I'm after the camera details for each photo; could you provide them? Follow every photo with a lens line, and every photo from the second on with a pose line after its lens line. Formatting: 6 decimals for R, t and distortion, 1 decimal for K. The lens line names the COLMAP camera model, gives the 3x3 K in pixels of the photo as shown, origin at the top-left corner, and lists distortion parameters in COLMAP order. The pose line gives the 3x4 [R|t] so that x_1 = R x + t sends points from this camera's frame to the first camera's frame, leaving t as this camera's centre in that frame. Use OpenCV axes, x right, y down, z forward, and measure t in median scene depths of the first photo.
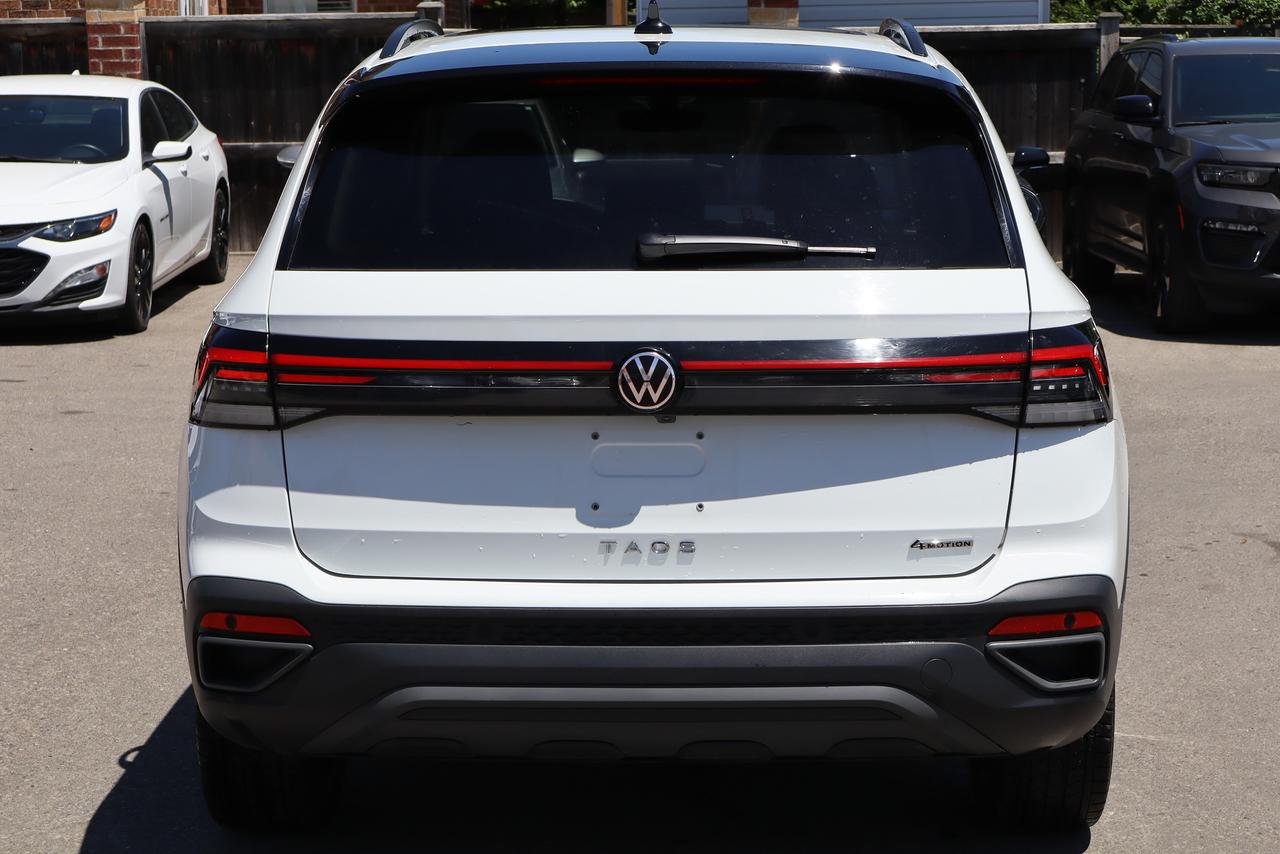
lens RADIAL K [[2652.9, 0, 640.0], [0, 2652.9, 427.0], [0, 0, 1]] dist [0.102283, -0.166968]
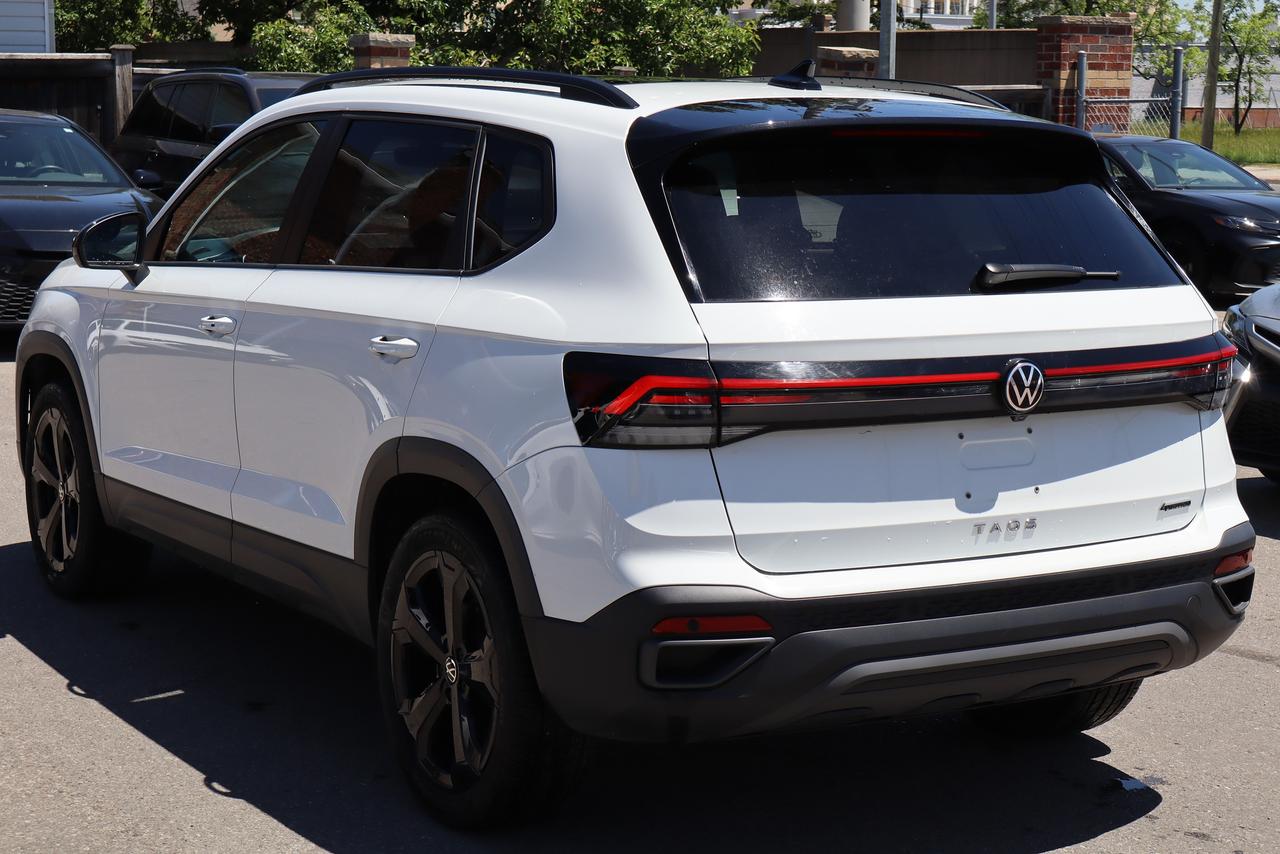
lens RADIAL K [[2458.8, 0, 640.0], [0, 2458.8, 427.0], [0, 0, 1]] dist [-0.002606, -0.015698]
pose [[0.838656, -0.056244, 0.541749, -0.728559], [0.054135, 0.998336, 0.019843, -0.029995], [-0.541964, 0.012686, 0.840306, 0.160392]]
